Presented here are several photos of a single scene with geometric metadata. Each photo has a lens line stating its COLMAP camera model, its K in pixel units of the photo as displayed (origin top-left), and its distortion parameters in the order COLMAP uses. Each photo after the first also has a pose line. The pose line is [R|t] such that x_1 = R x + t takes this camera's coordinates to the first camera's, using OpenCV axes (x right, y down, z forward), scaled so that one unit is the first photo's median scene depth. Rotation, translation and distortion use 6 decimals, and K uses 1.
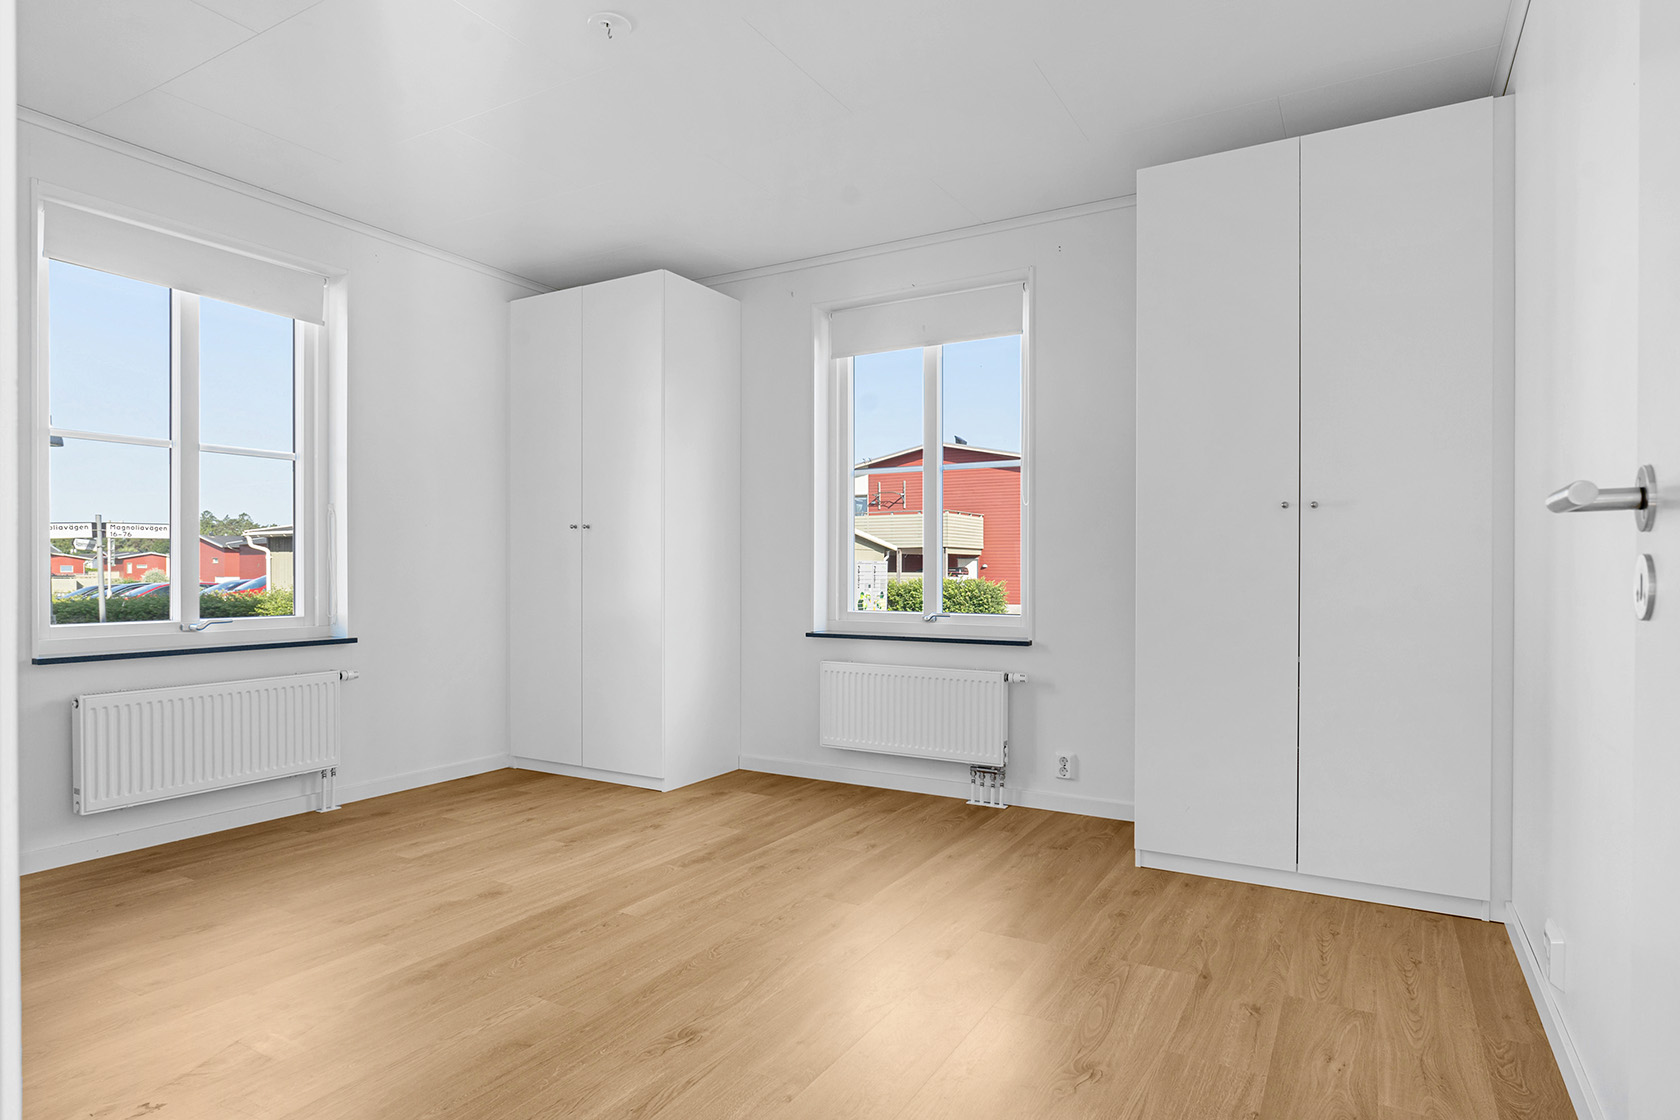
lens RADIAL K [[902.9, 0, 856.4], [0, 902.9, 563.1], [0, 0, 1]] dist [-0.002589, 0.001416]
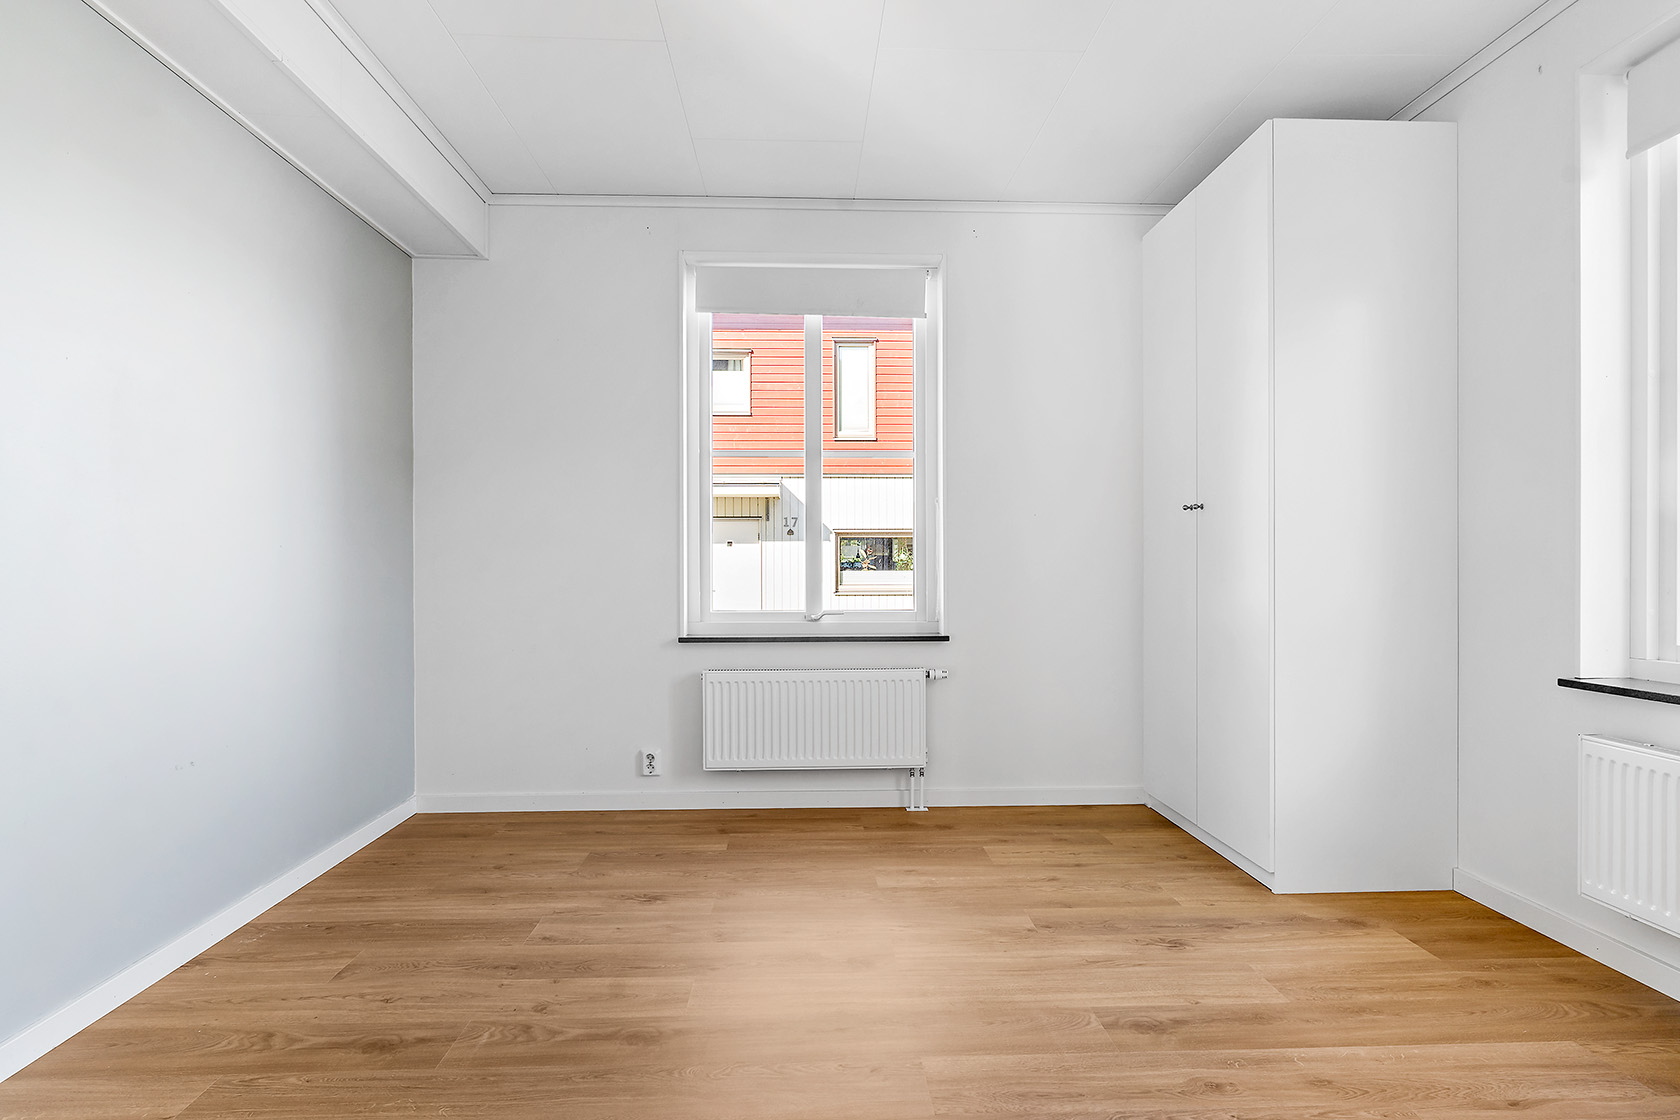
lens RADIAL K [[902.9, 0, 856.4], [0, 902.9, 563.1], [0, 0, 1]] dist [-0.002589, 0.001416]
pose [[0.538825, -0.004400, -0.842406, 0.215627], [0.008329, 0.999965, 0.000104, 0.004711], [0.842377, -0.007072, 0.538843, 0.431530]]
